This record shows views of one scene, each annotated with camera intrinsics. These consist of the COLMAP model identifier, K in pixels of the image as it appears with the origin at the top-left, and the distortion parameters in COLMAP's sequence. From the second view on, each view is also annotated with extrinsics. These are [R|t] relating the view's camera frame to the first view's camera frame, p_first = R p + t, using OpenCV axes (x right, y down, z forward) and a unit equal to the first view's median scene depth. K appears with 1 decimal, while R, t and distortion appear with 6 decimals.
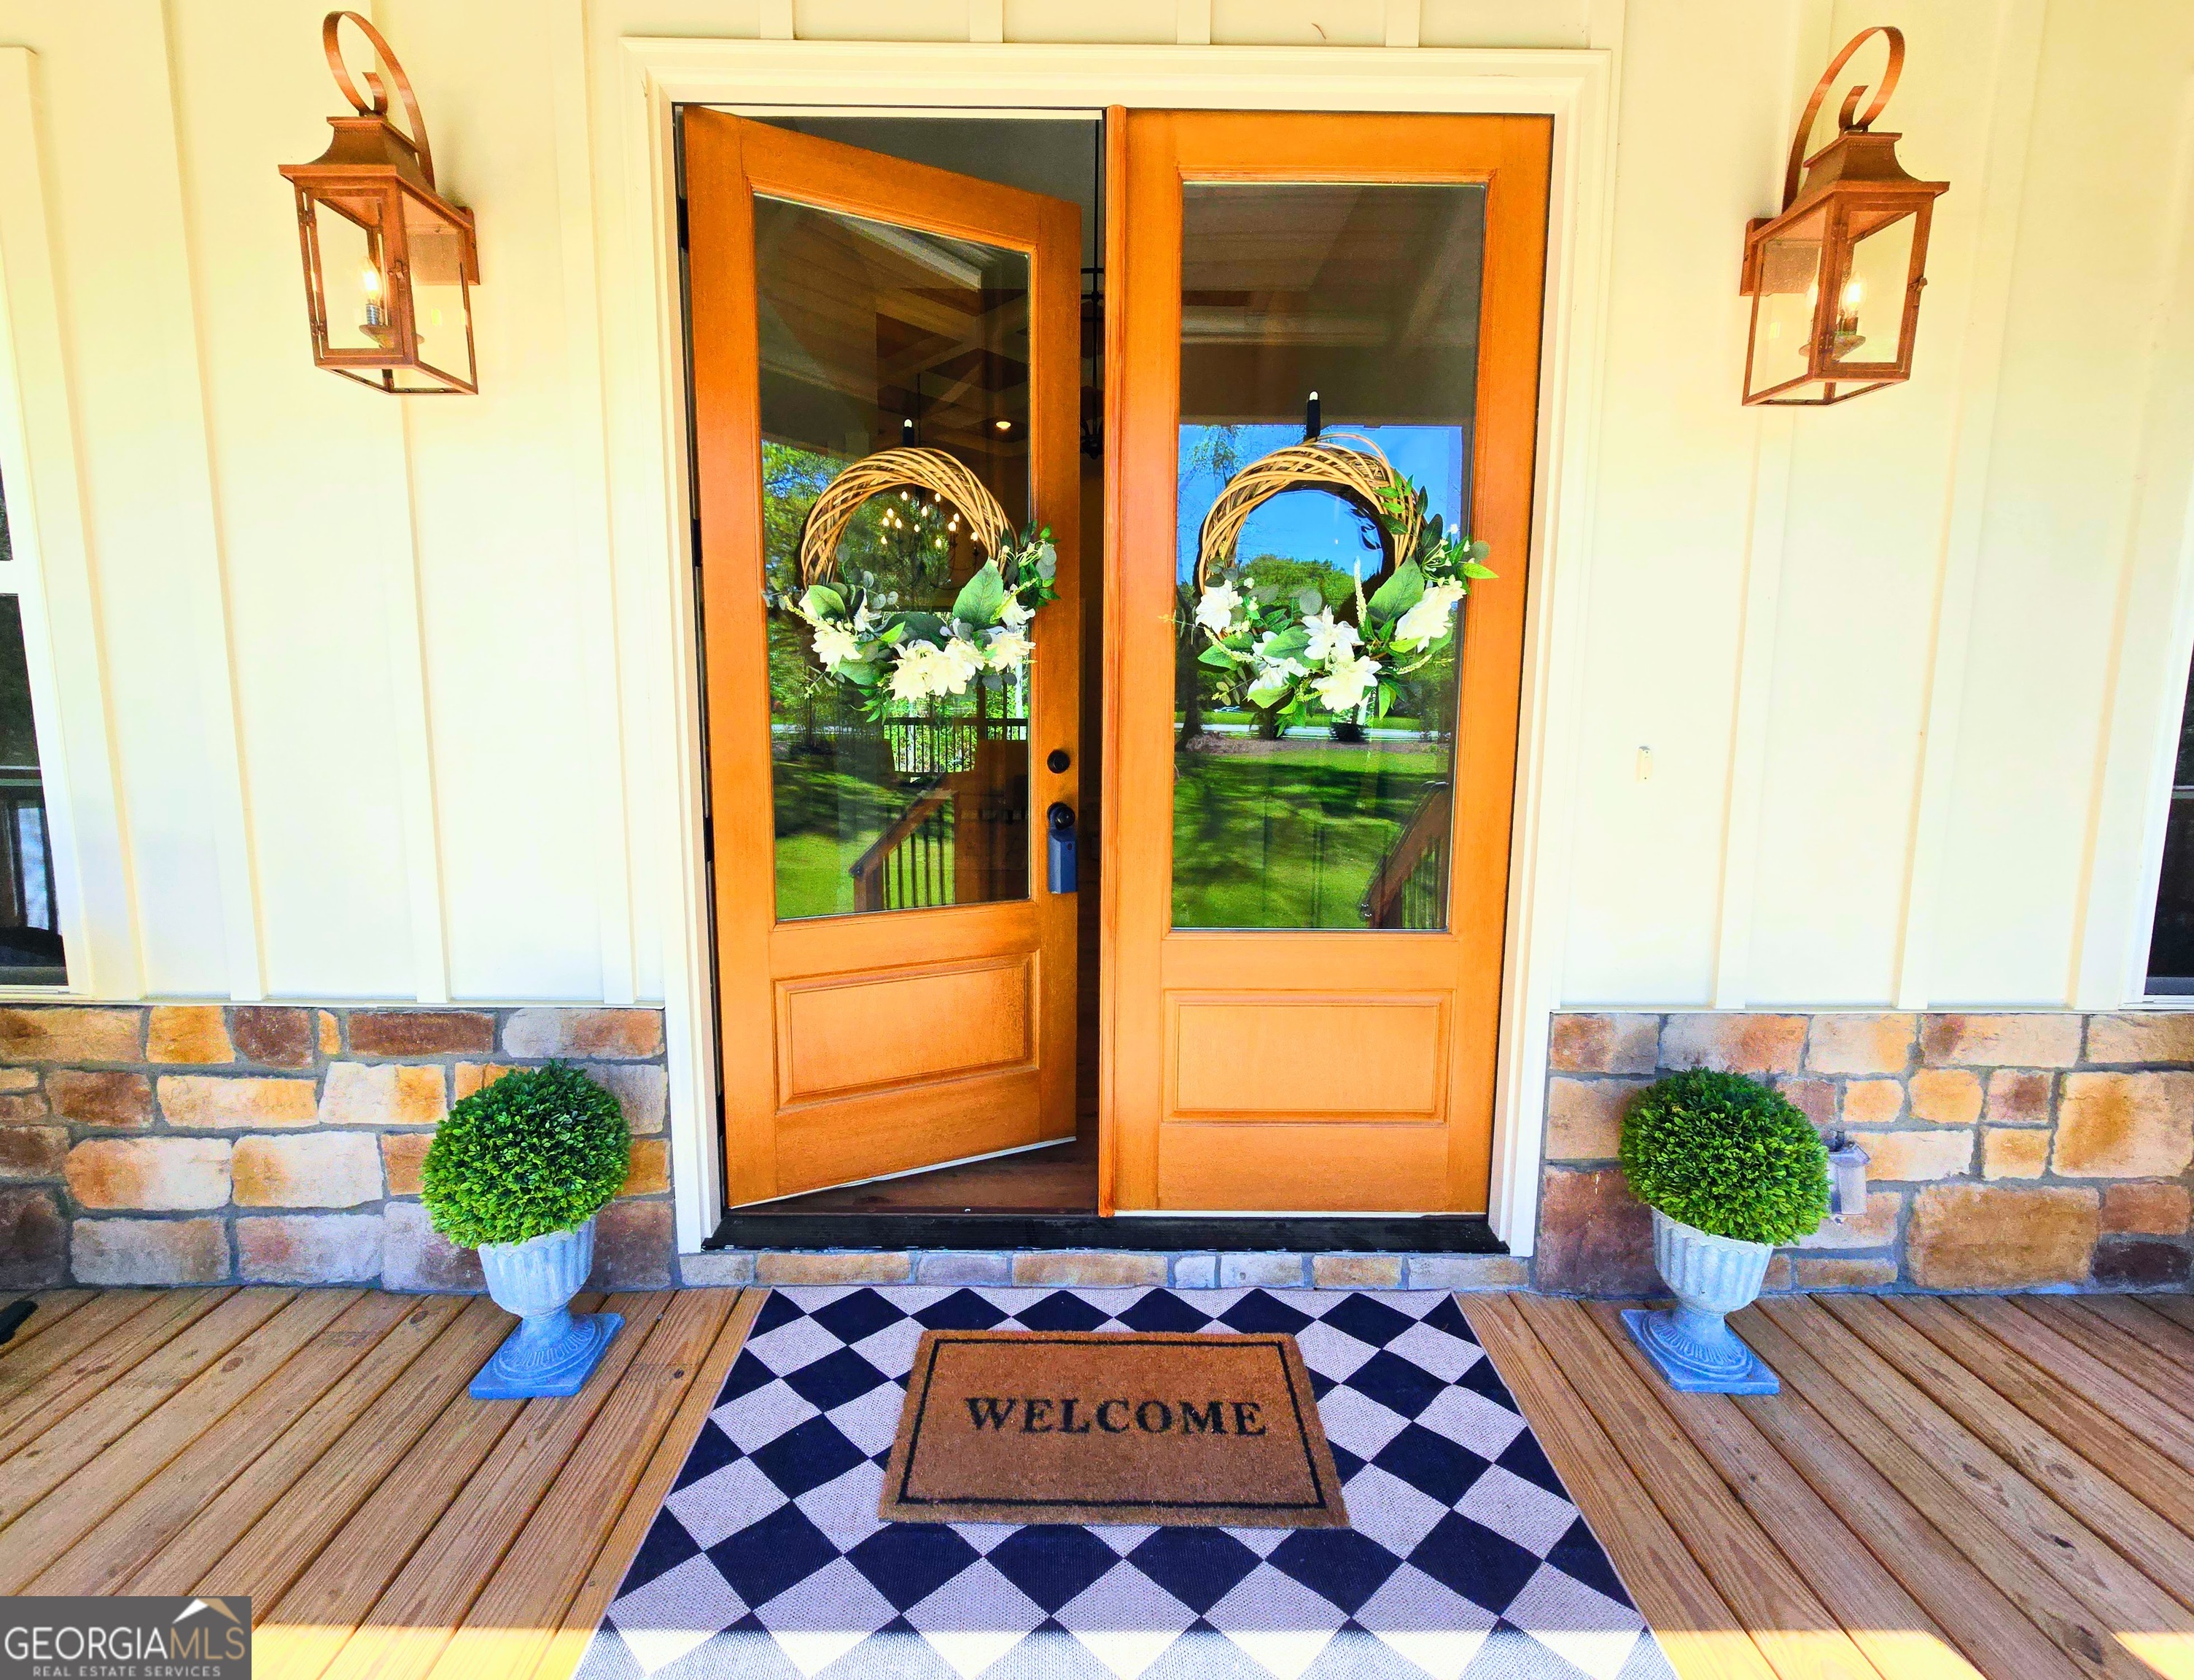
lens RADIAL K [[930.9, 0, 1075.6], [0, 930.9, 833.7], [0, 0, 1]] dist [-0.003609, 0.000335]
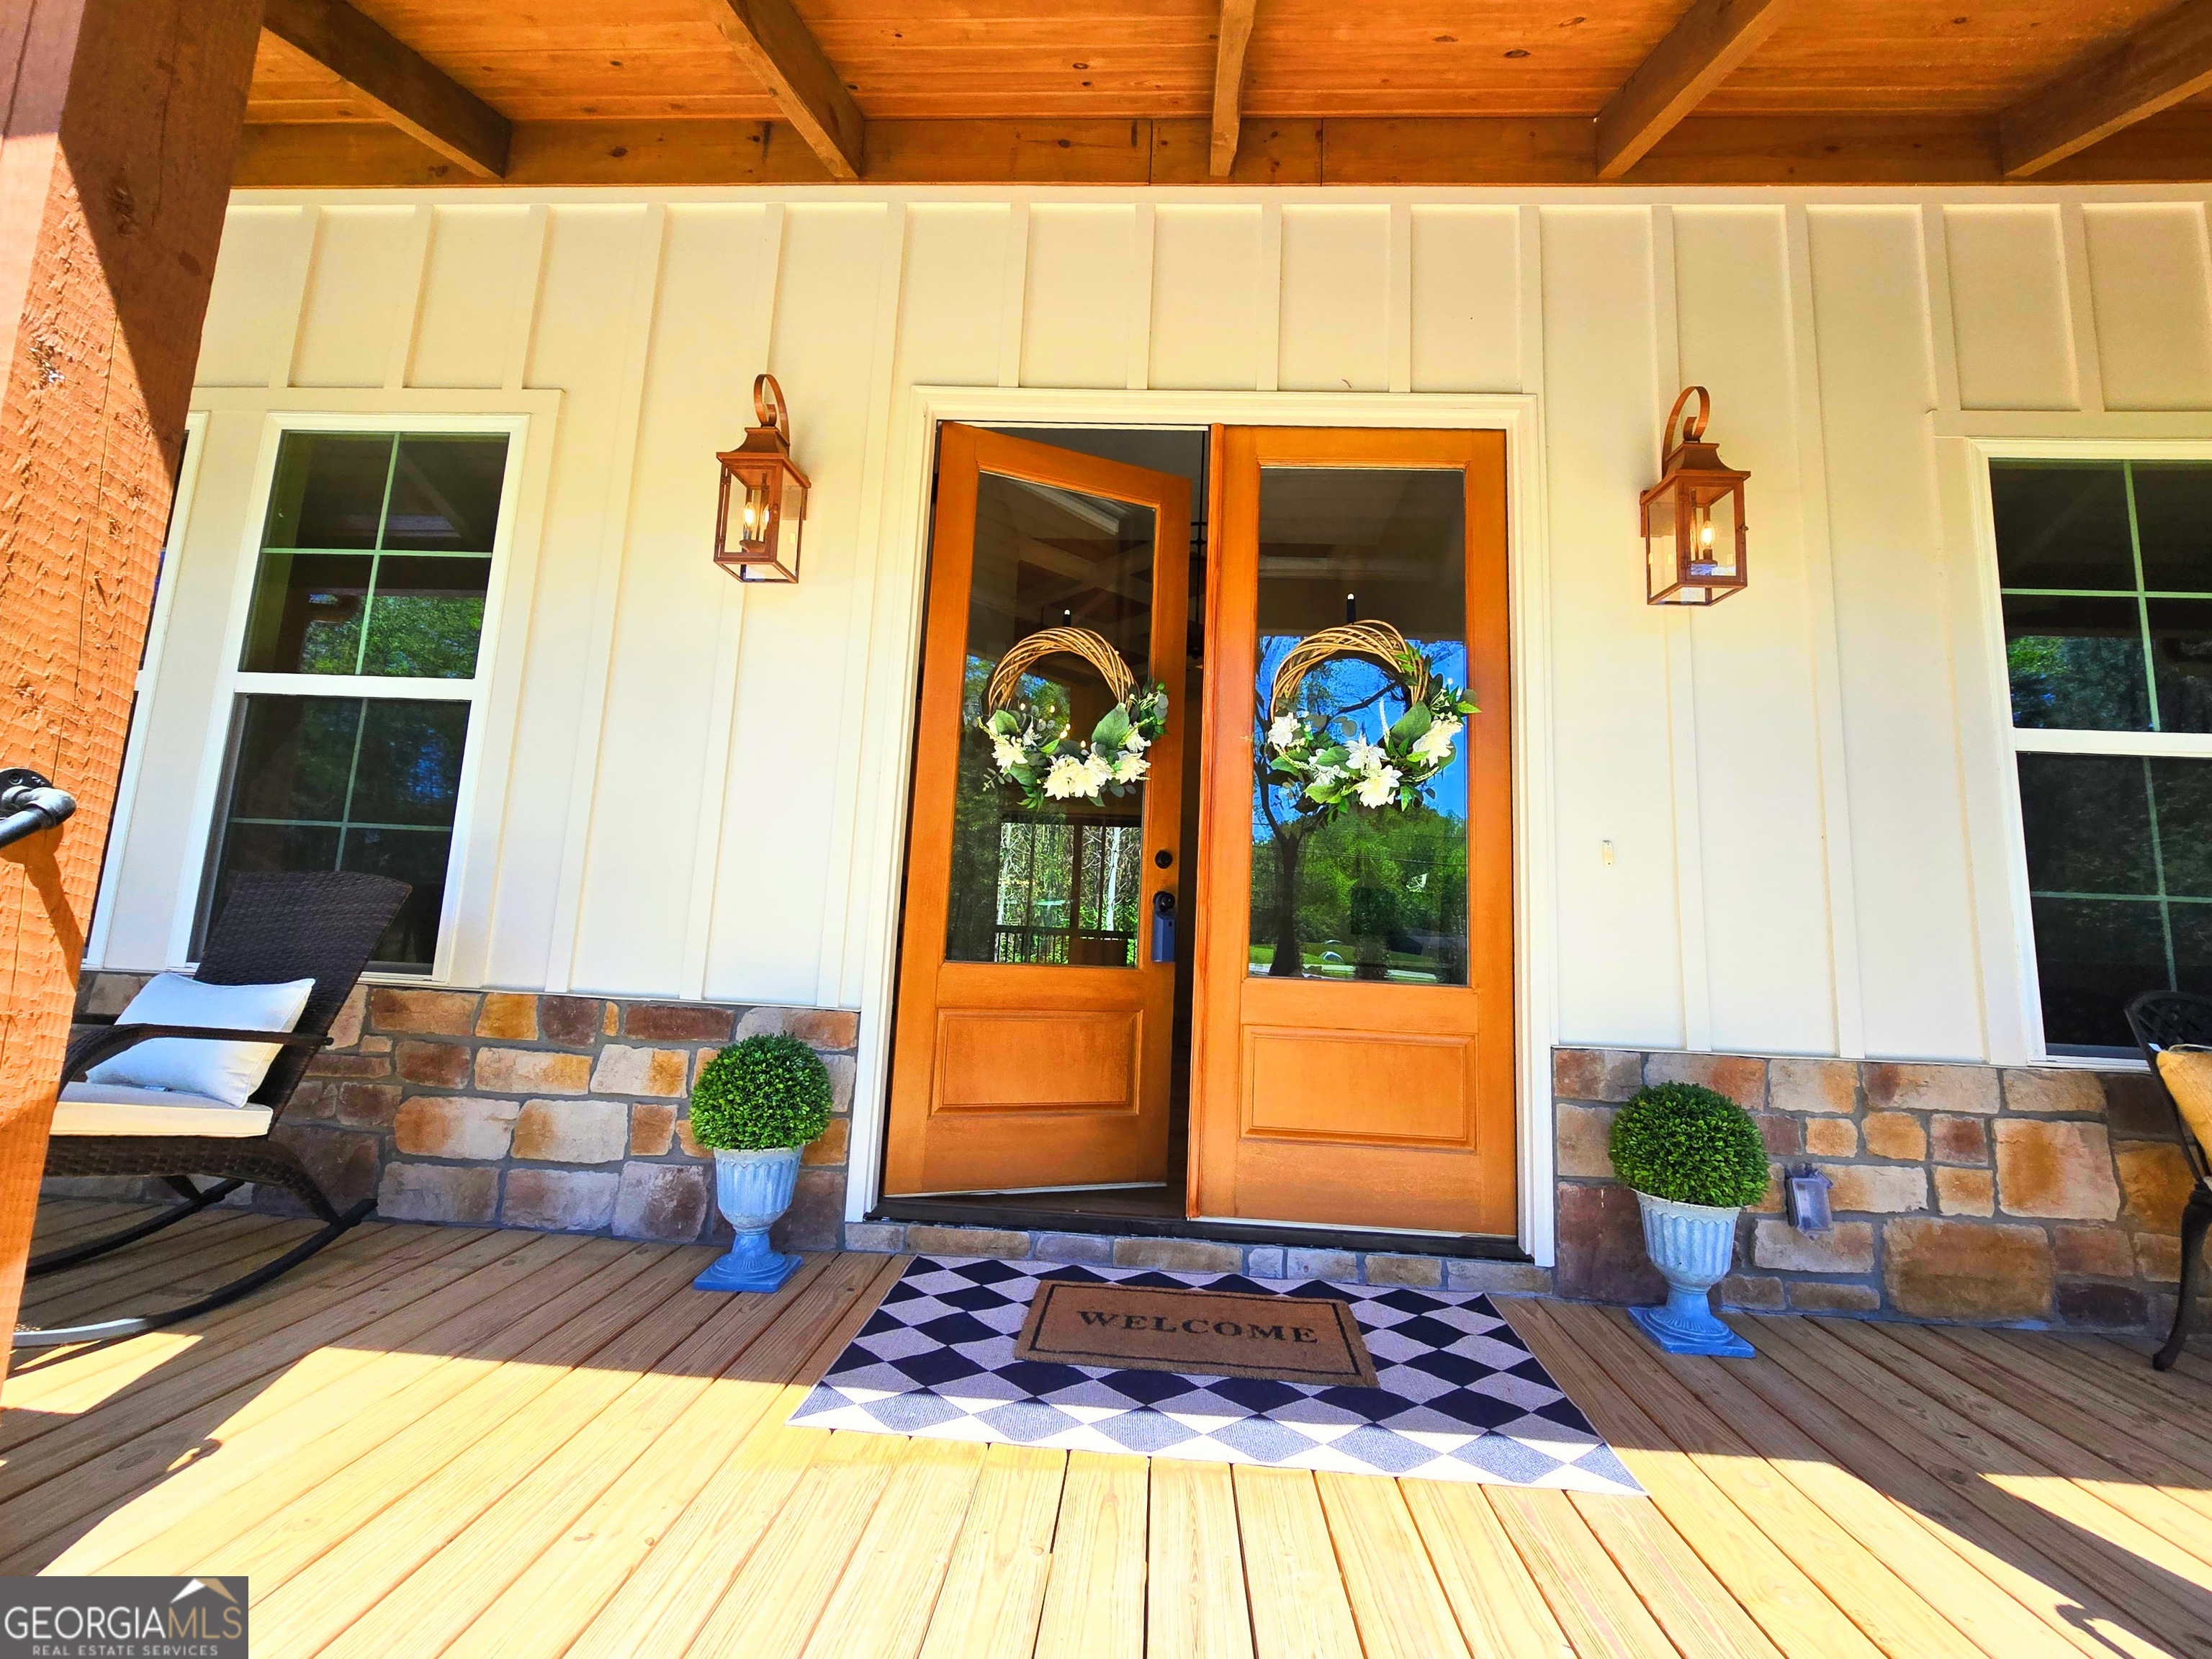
lens RADIAL K [[910.8, 0, 1116.4], [0, 910.8, 800.4], [0, 0, 1]] dist [-0.003935, -0.001046]
pose [[0.997571, 0.031663, -0.062047, -0.009866], [-0.046350, 0.966638, -0.251918, 0.205790], [0.052001, 0.254181, 0.965758, -0.300778]]
